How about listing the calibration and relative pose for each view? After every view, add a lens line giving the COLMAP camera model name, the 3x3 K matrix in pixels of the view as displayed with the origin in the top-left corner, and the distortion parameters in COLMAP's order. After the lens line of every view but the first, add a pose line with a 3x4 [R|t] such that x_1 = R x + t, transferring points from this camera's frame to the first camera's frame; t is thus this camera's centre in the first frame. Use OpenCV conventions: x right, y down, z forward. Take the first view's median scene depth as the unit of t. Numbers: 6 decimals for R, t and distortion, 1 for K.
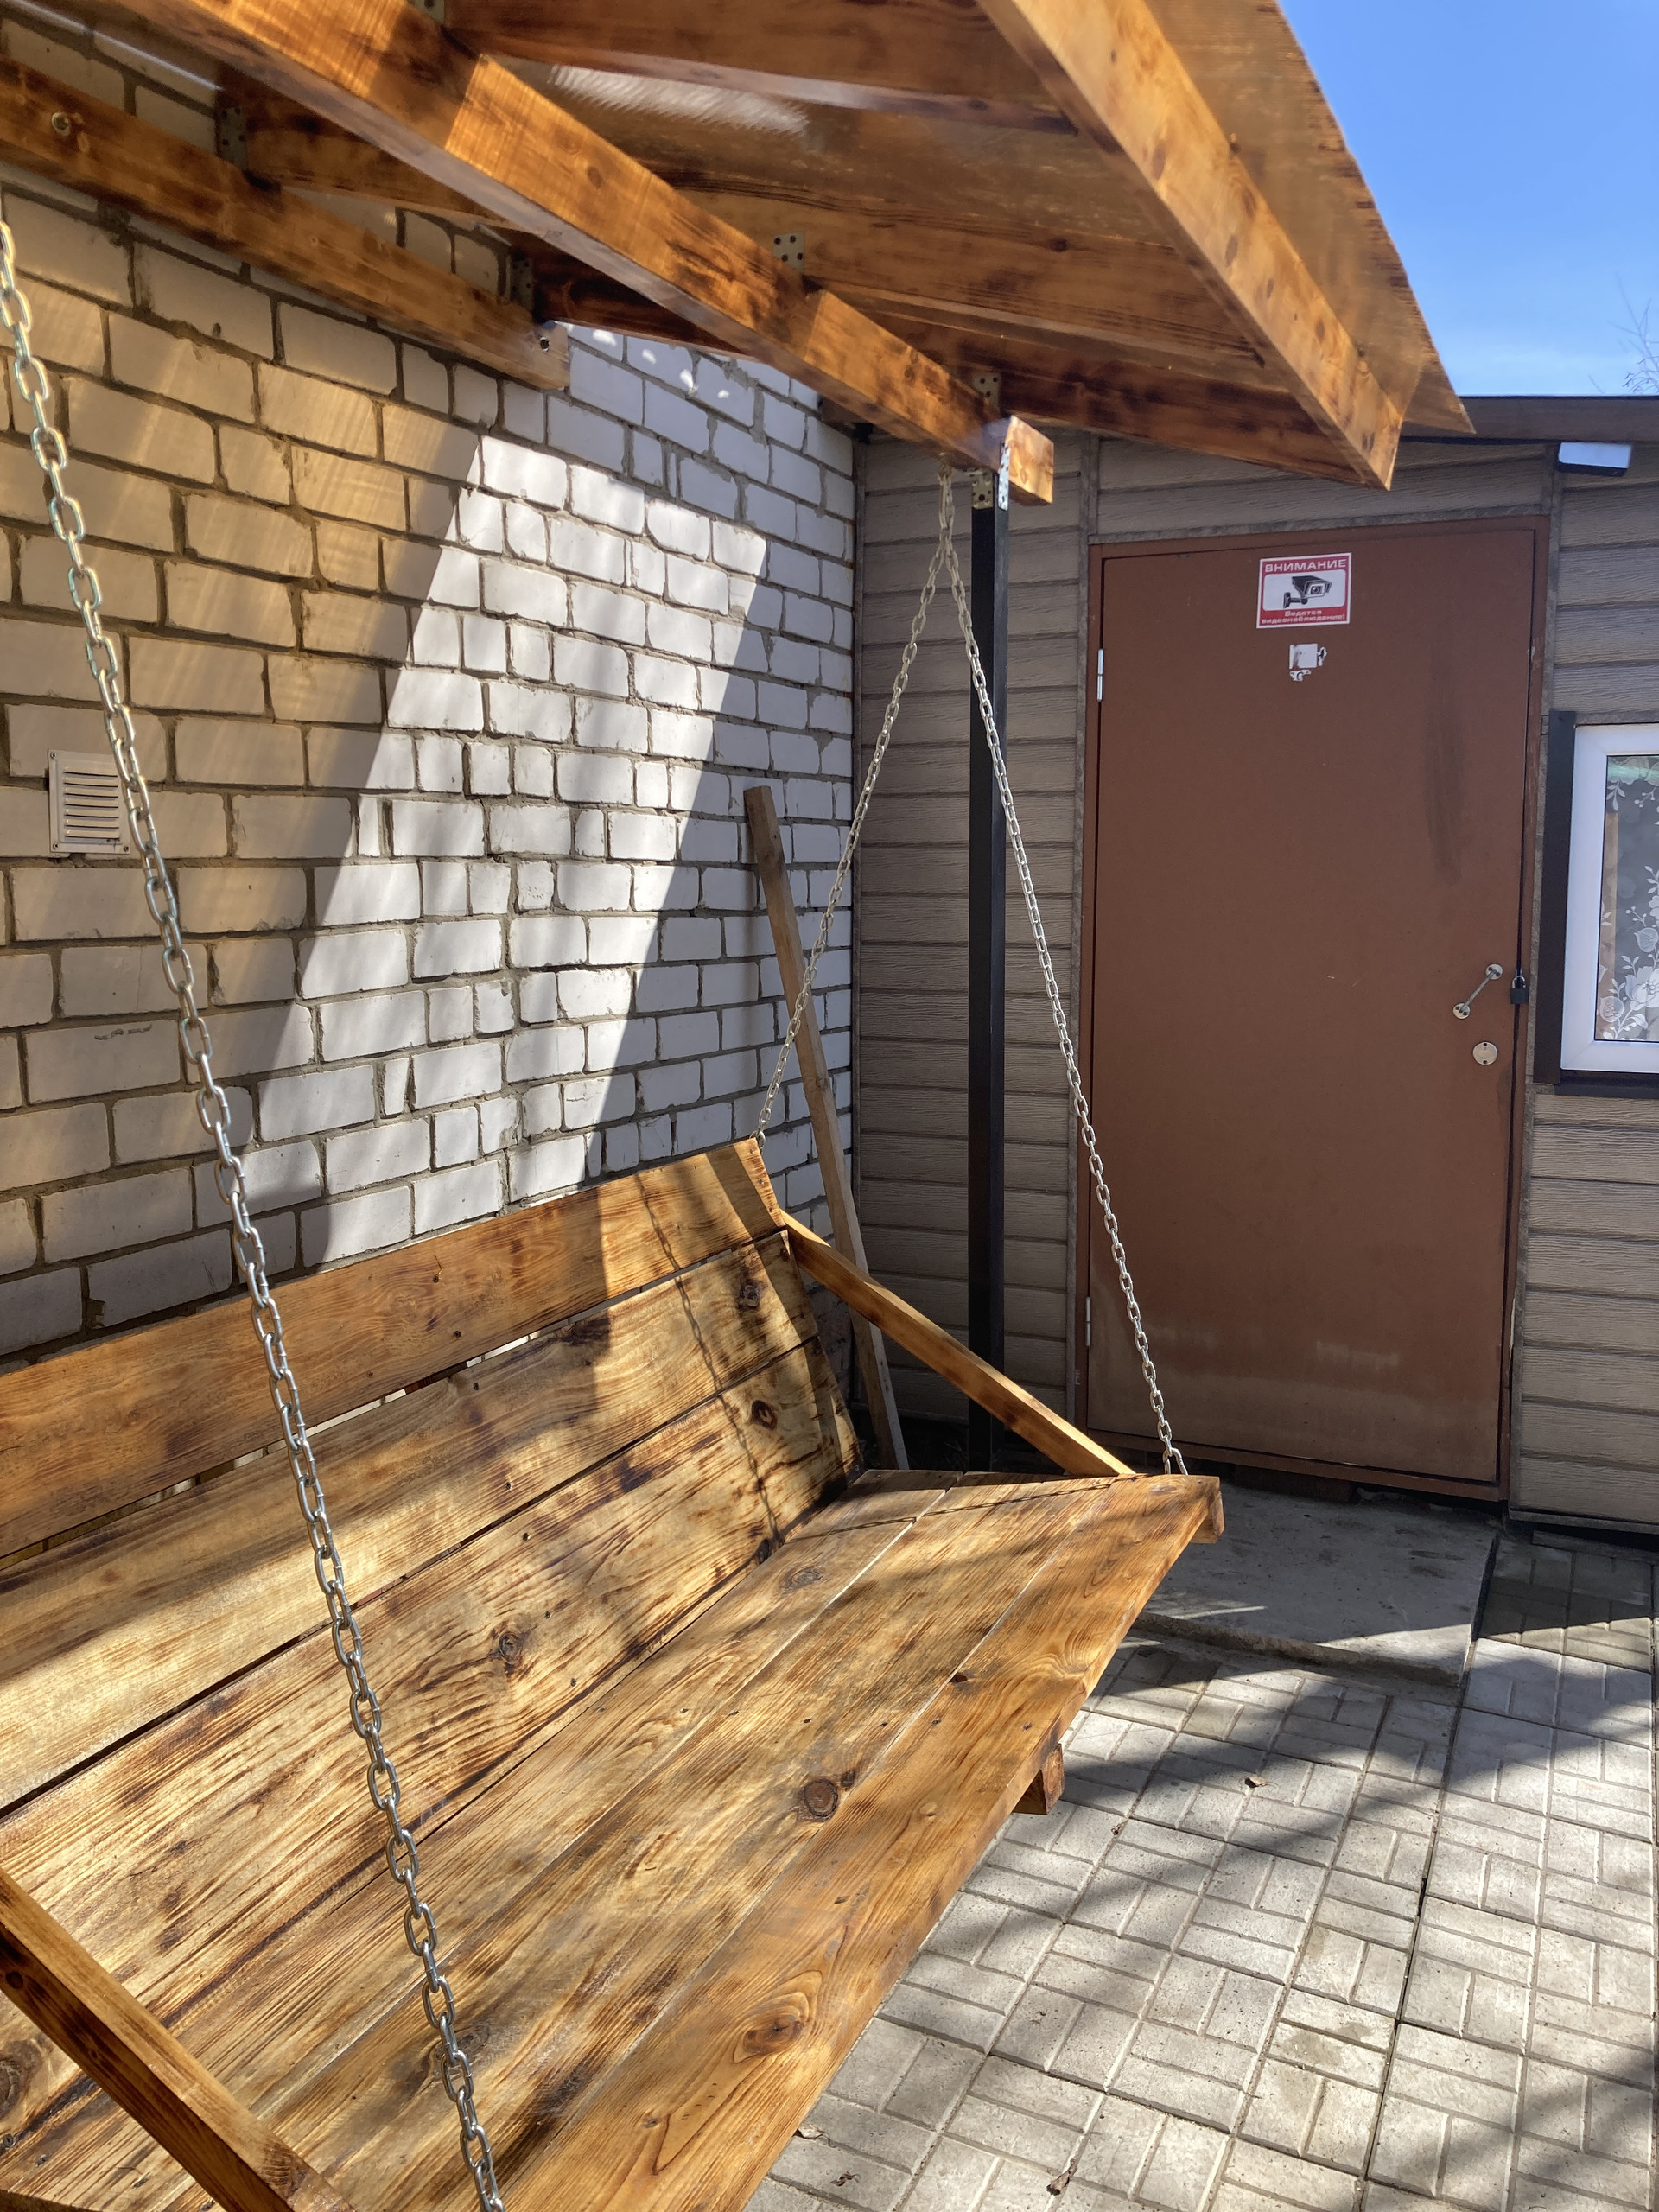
lens RADIAL K [[1806.4, 0, 844.2], [0, 1806.4, 1065.4], [0, 0, 1]] dist [0.045484, -0.061257]
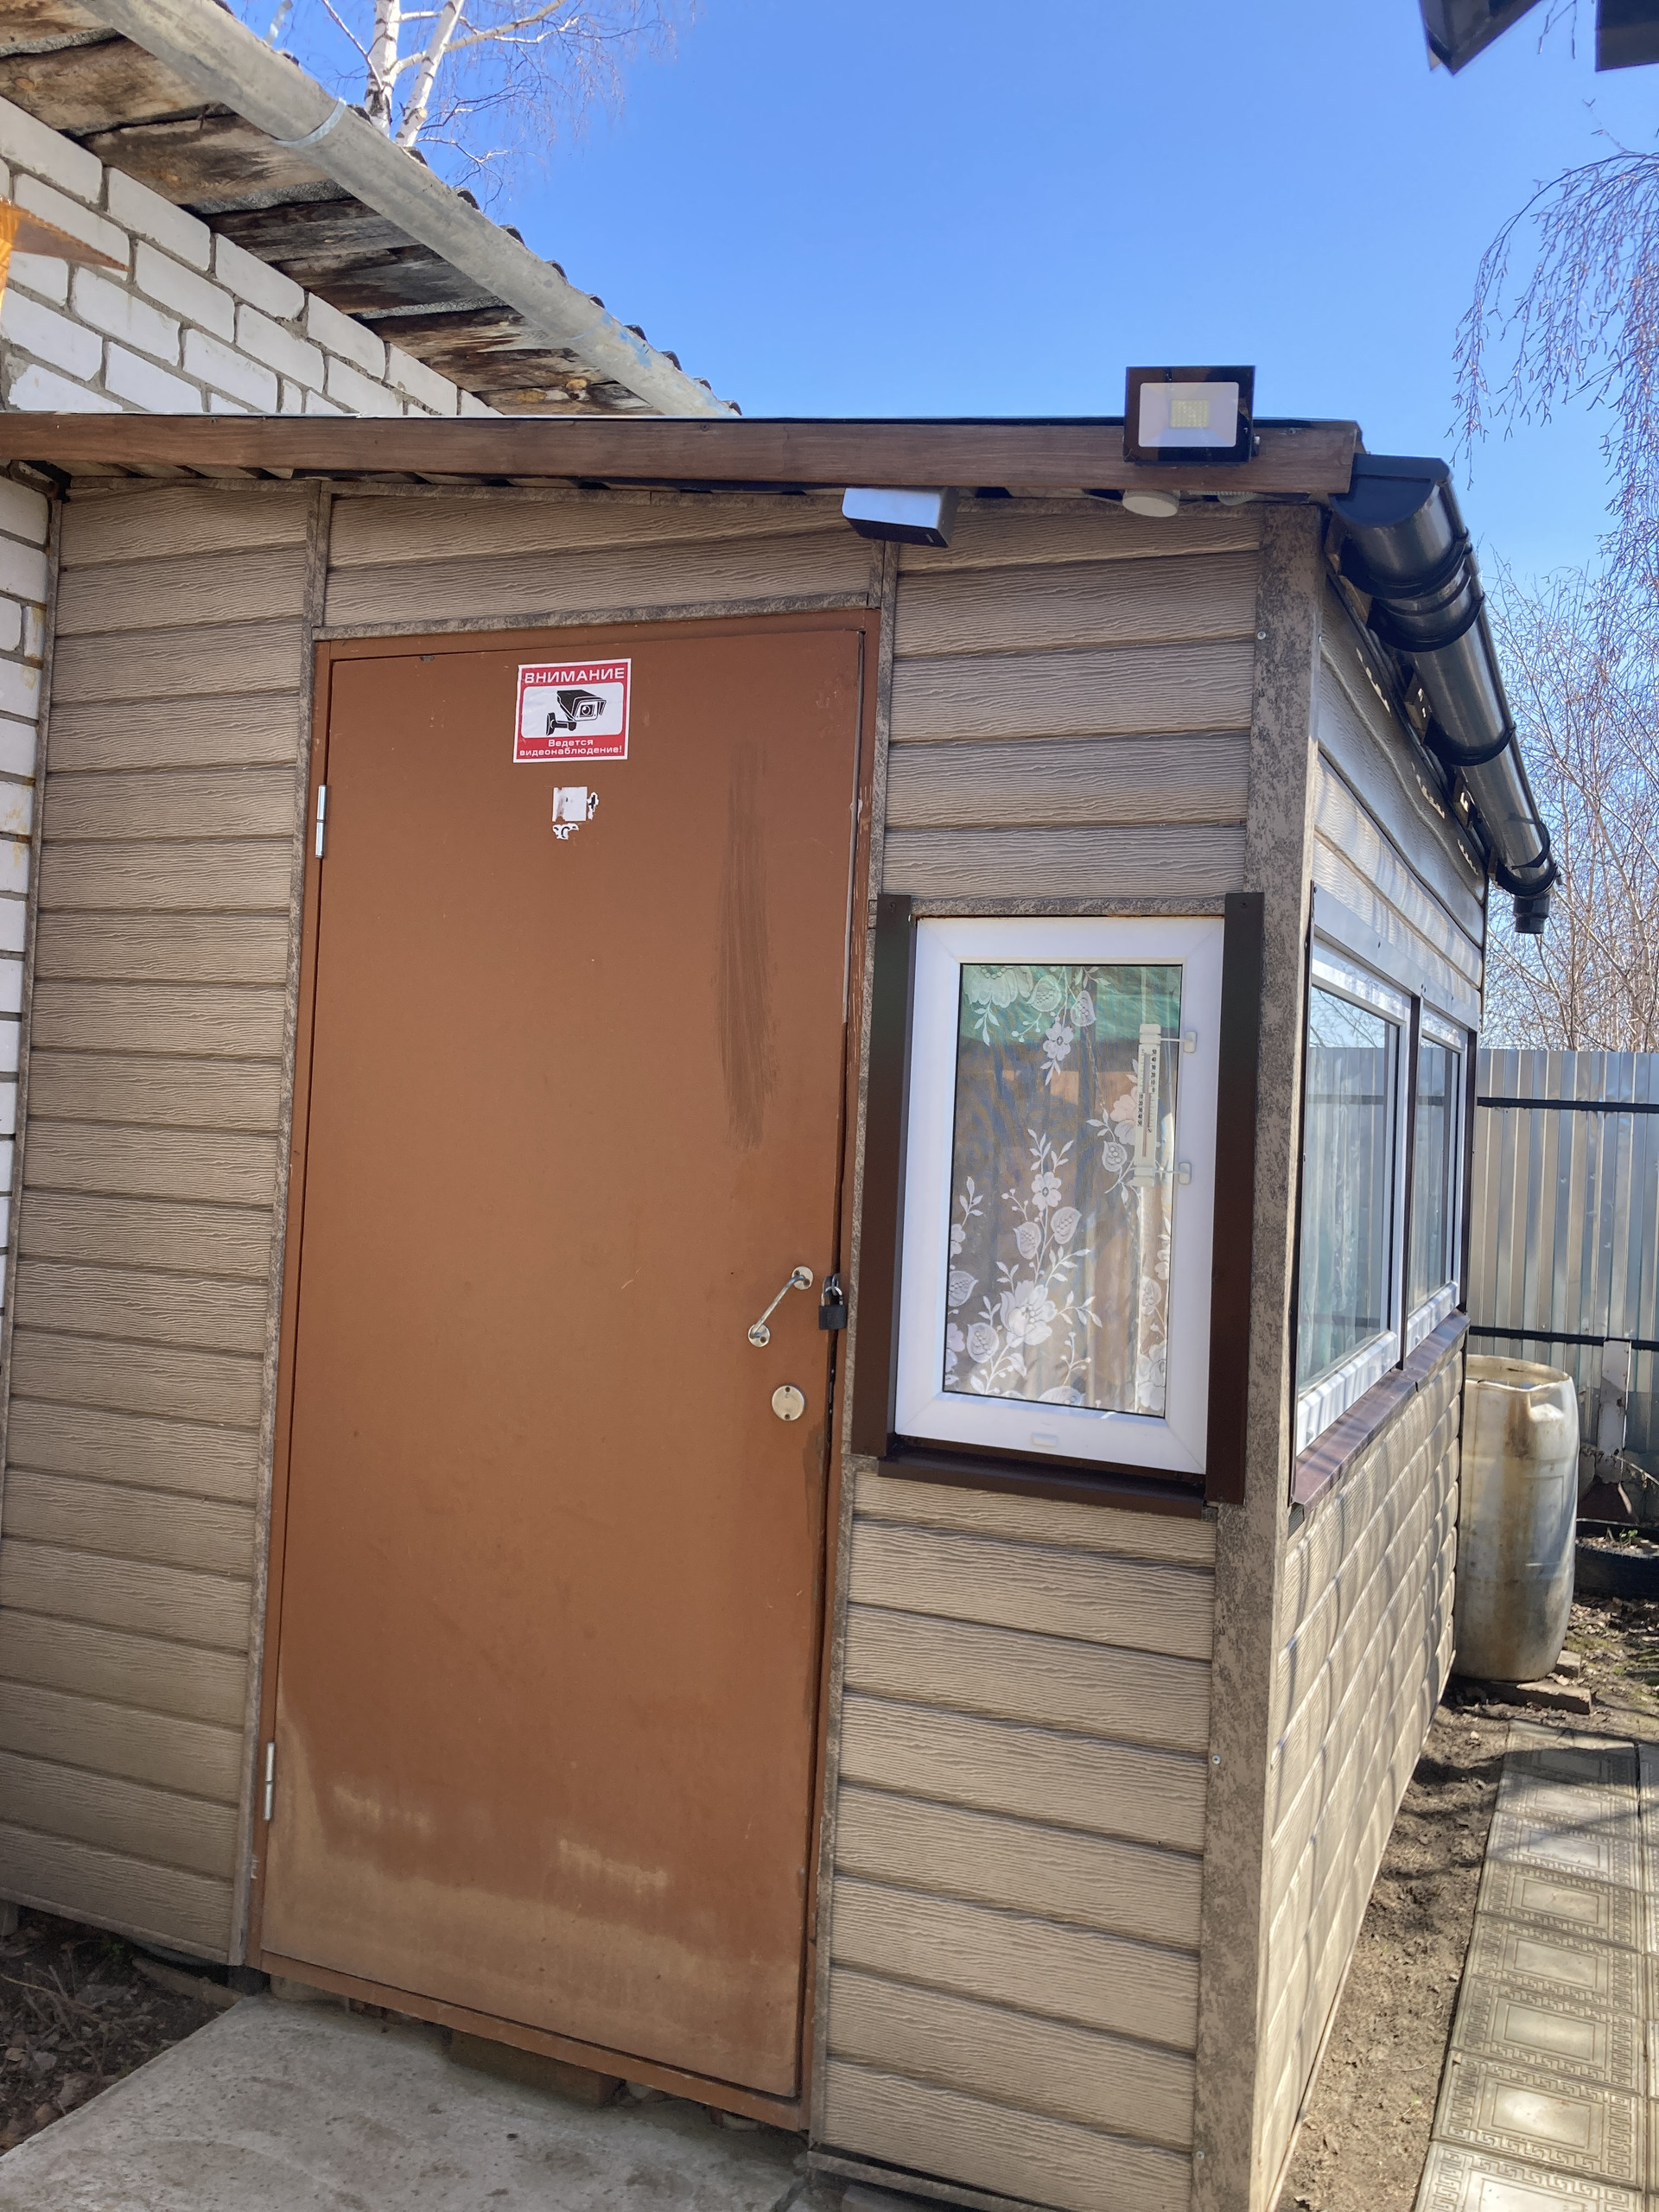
lens RADIAL K [[1806.4, 0, 818.1], [0, 1806.4, 1056.3], [0, 0, 1]] dist [0.045484, -0.061257]
pose [[0.998860, 0.044197, 0.018053, 0.342233], [-0.041477, 0.990607, -0.130295, -0.045561], [-0.023642, 0.129398, 0.991311, 0.333640]]
